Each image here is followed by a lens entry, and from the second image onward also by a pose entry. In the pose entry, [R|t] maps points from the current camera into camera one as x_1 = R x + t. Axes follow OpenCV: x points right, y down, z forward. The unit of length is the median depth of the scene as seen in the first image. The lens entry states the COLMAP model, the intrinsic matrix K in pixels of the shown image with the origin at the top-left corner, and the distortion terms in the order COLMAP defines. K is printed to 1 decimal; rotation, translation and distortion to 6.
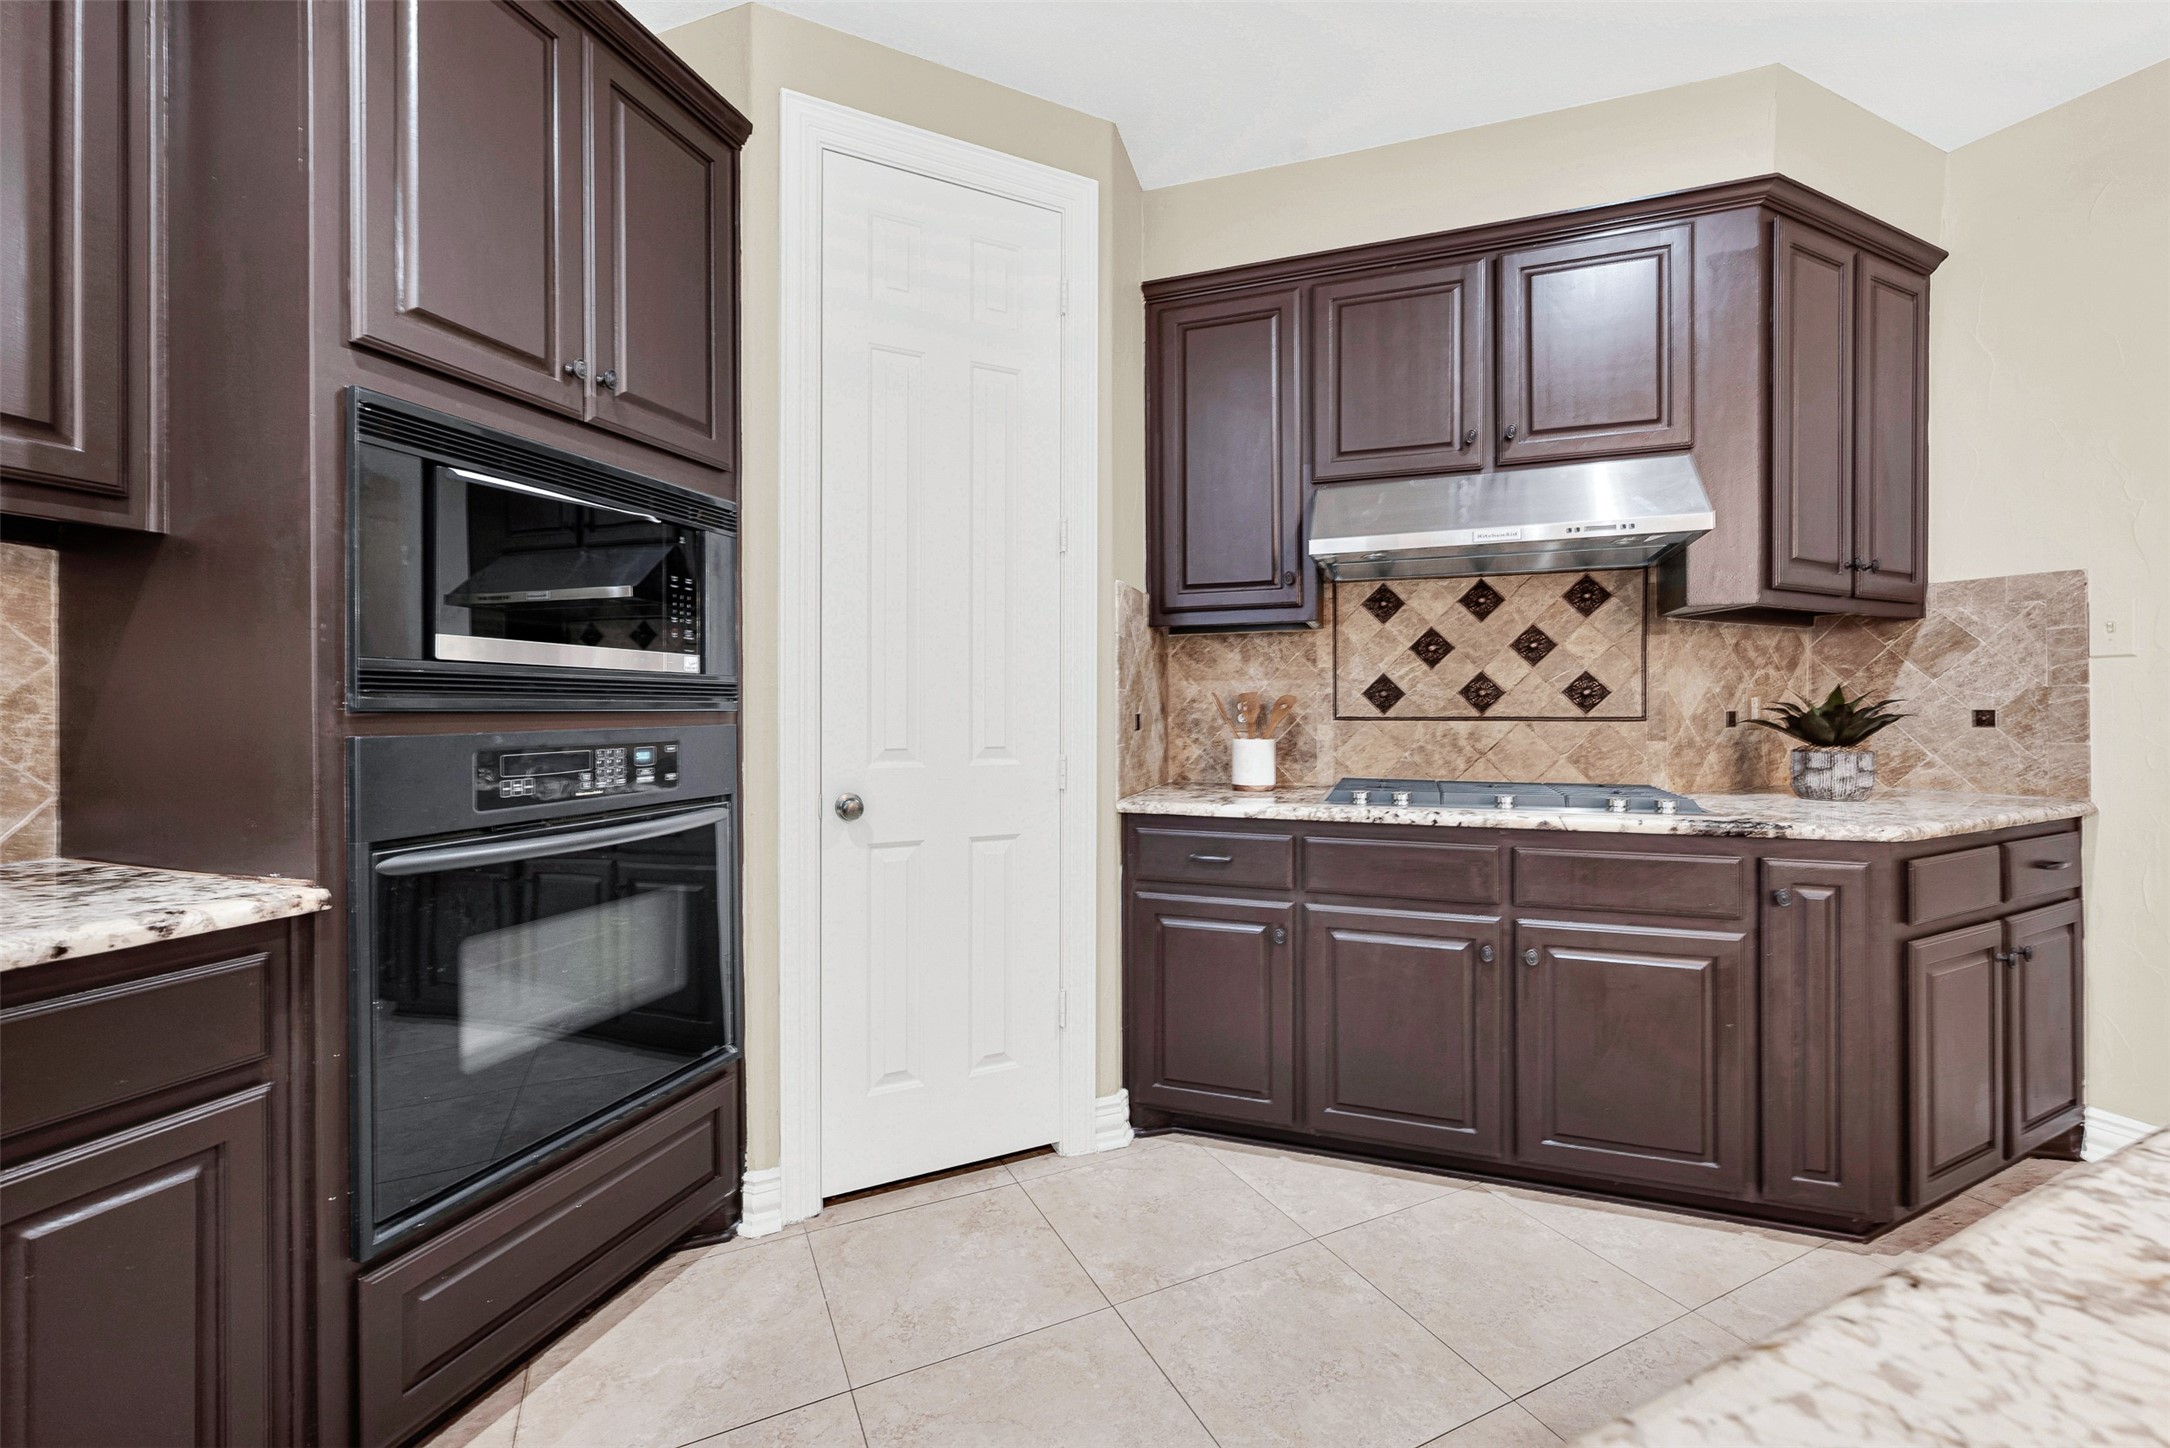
lens RADIAL K [[867.8, 0, 1081.4], [0, 867.8, 713.5], [0, 0, 1]] dist [-0.017085, -0.000086]
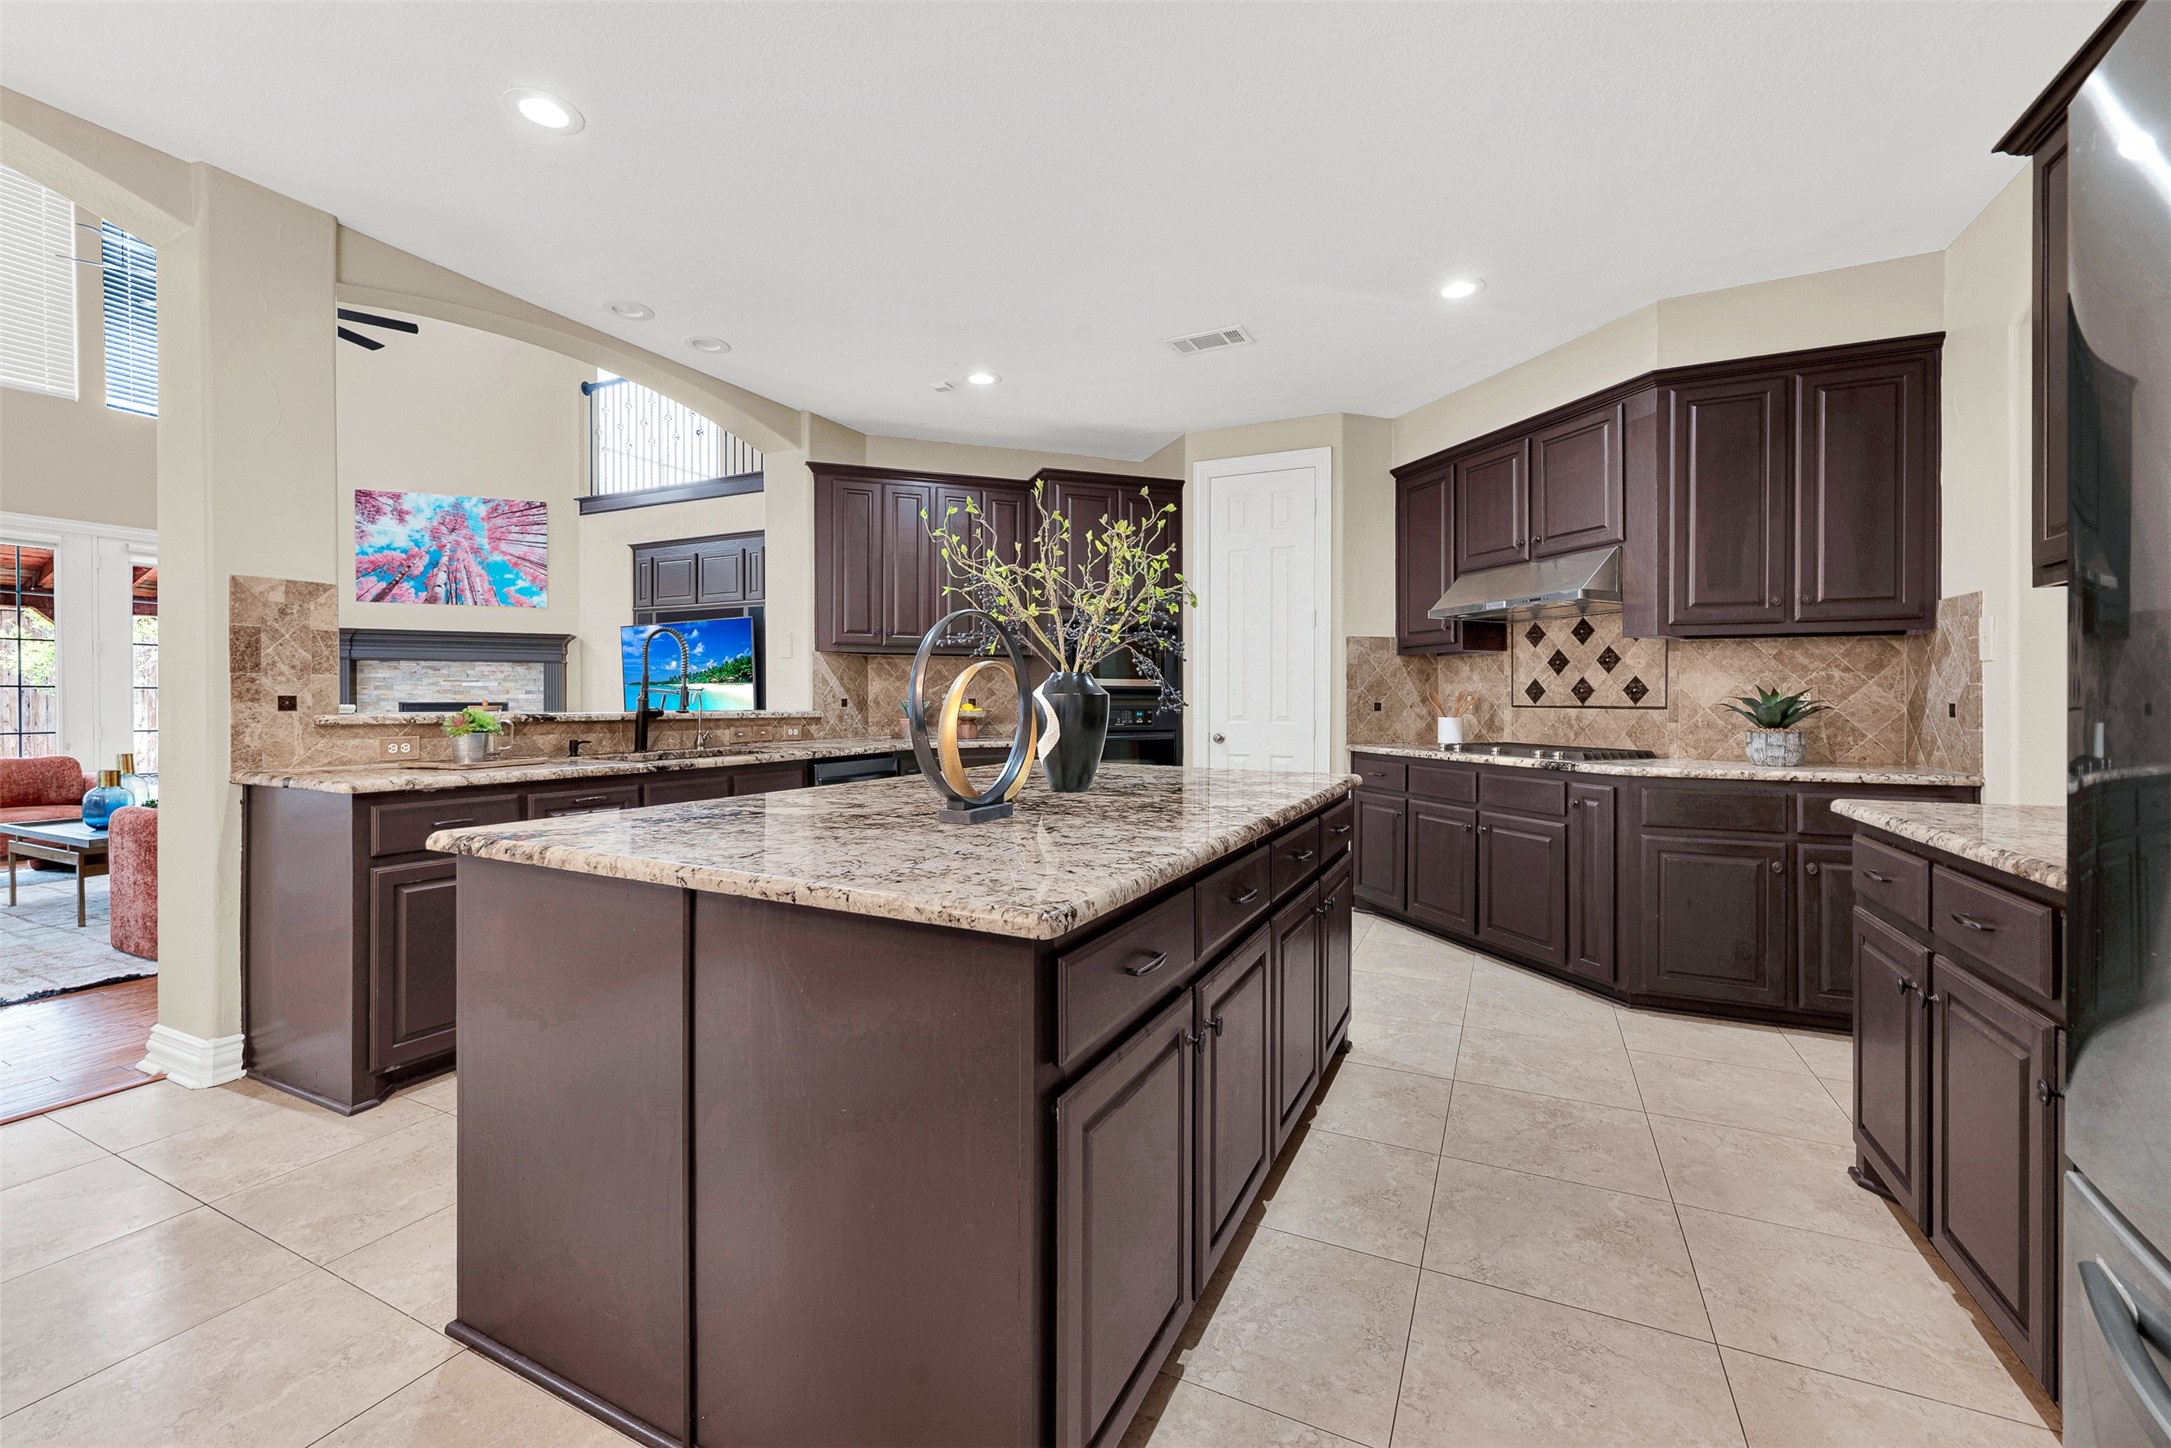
lens RADIAL K [[897.0, 0, 1075.9], [0, 897.0, 698.4], [0, 0, 1]] dist [-0.000165, -0.000466]
pose [[0.615529, 0.004353, -0.788102, 1.185687], [-0.009070, 0.999958, -0.001561, 0.001016], [0.788062, 0.008109, 0.615543, -0.722302]]
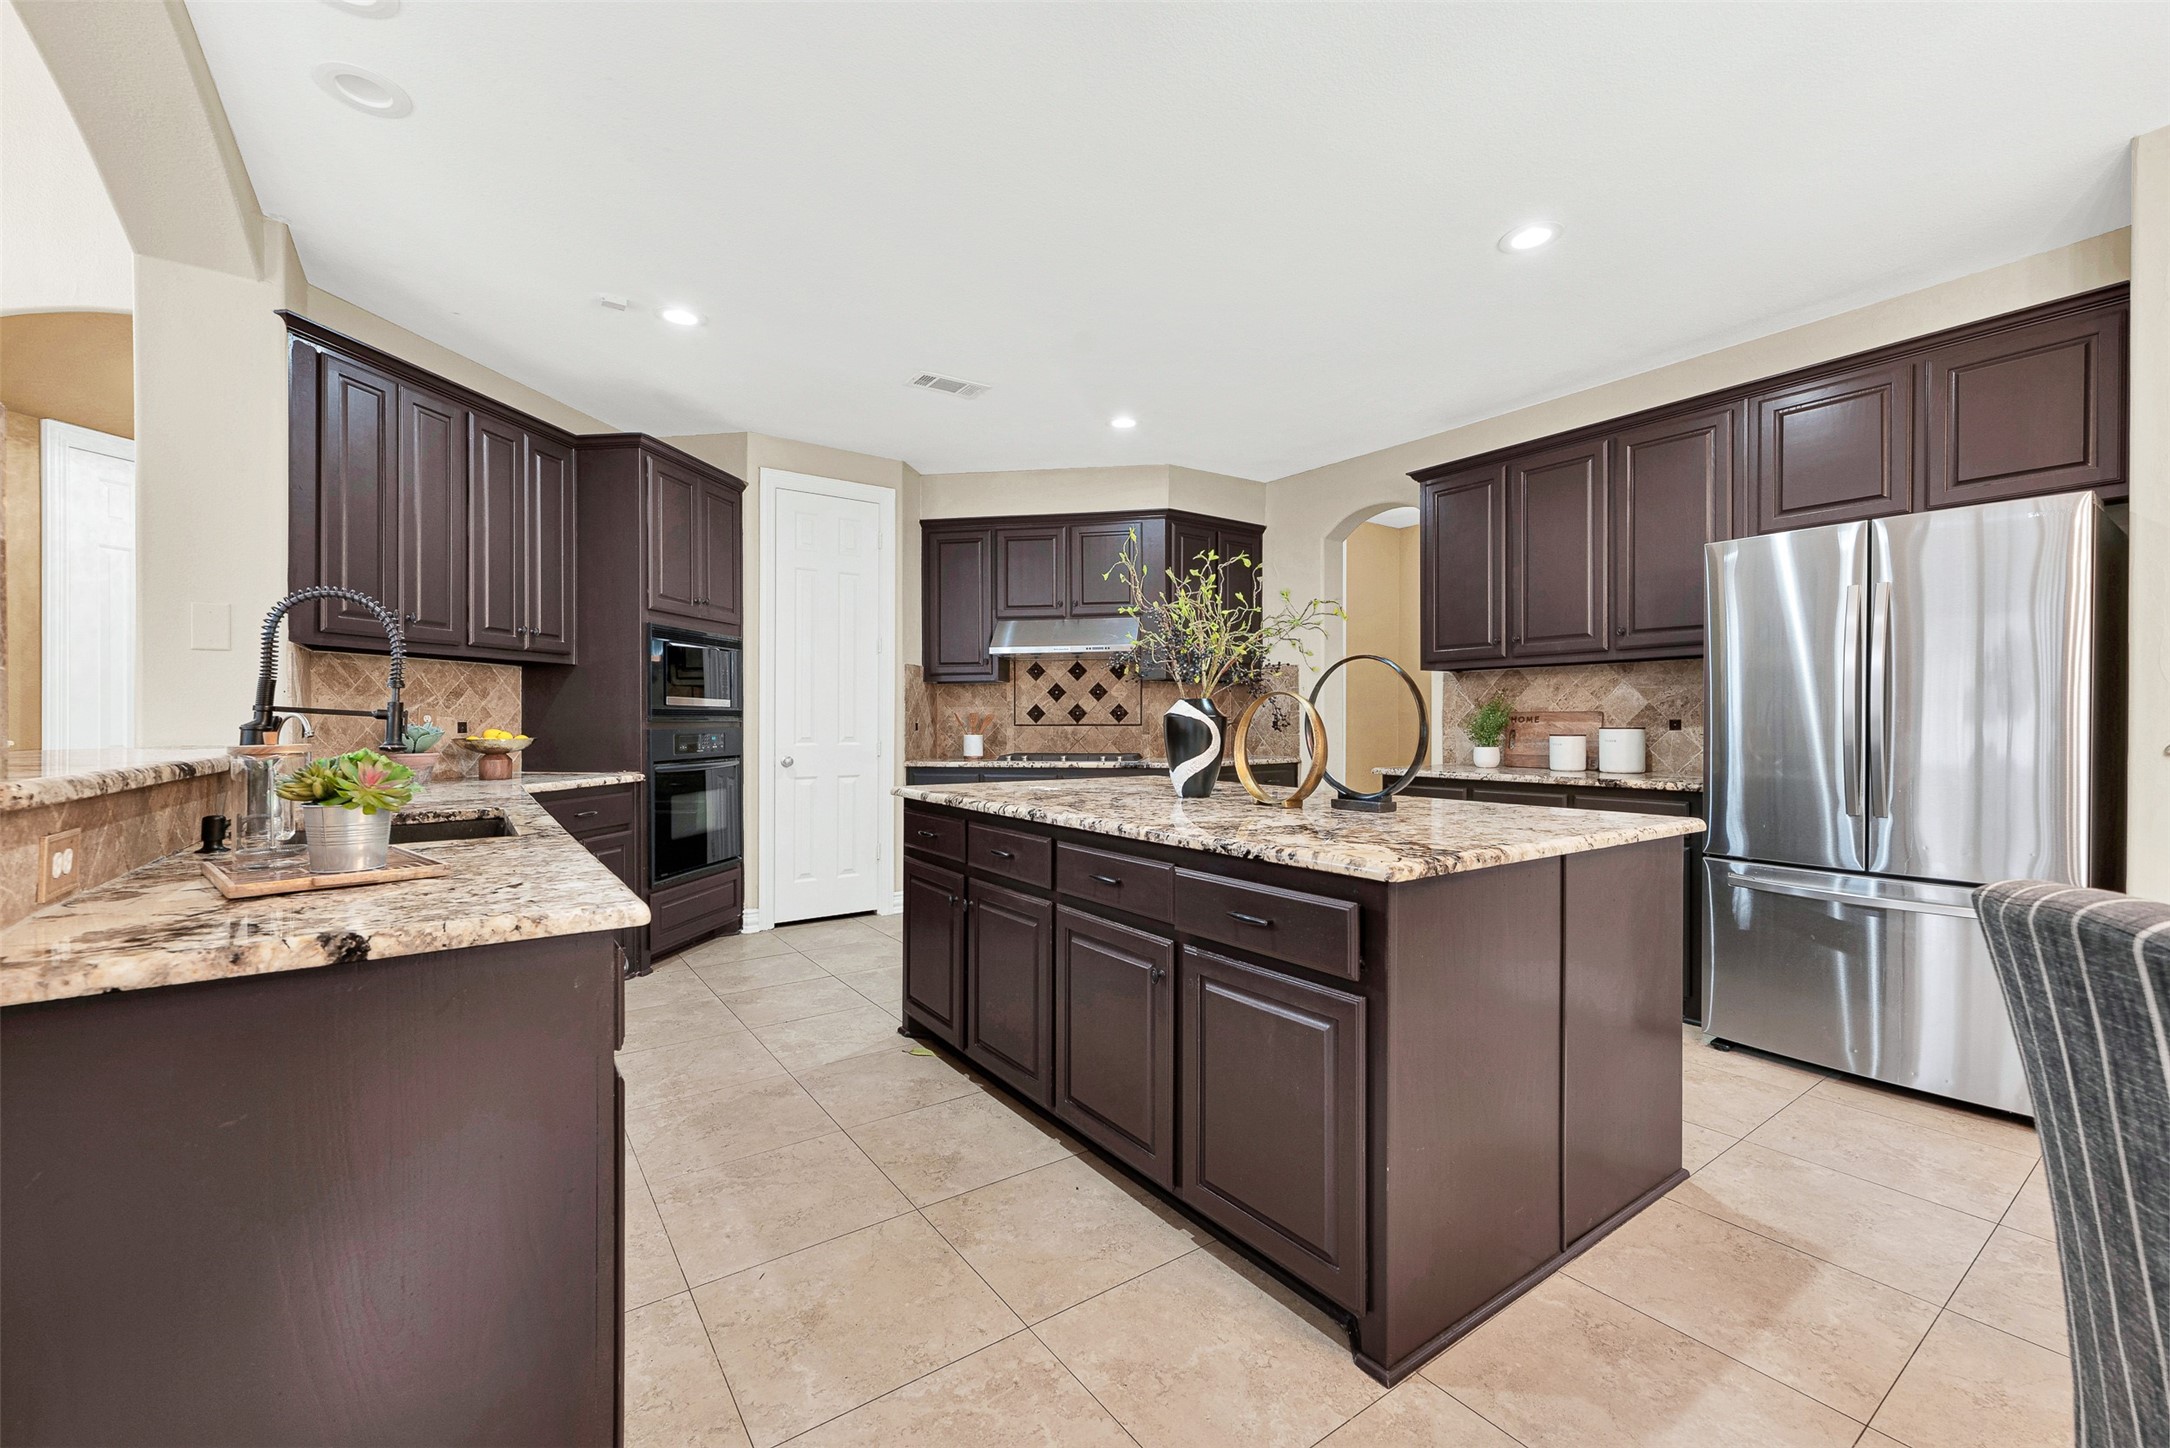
lens RADIAL K [[889.9, 0, 1095.5], [0, 889.9, 721.4], [0, 0, 1]] dist [-0.000782, -0.000201]
pose [[0.983891, -0.000369, 0.178772, 0.105167], [0.001176, 0.999990, -0.004406, 0.006748], [-0.178768, 0.004545, 0.983881, -1.241692]]
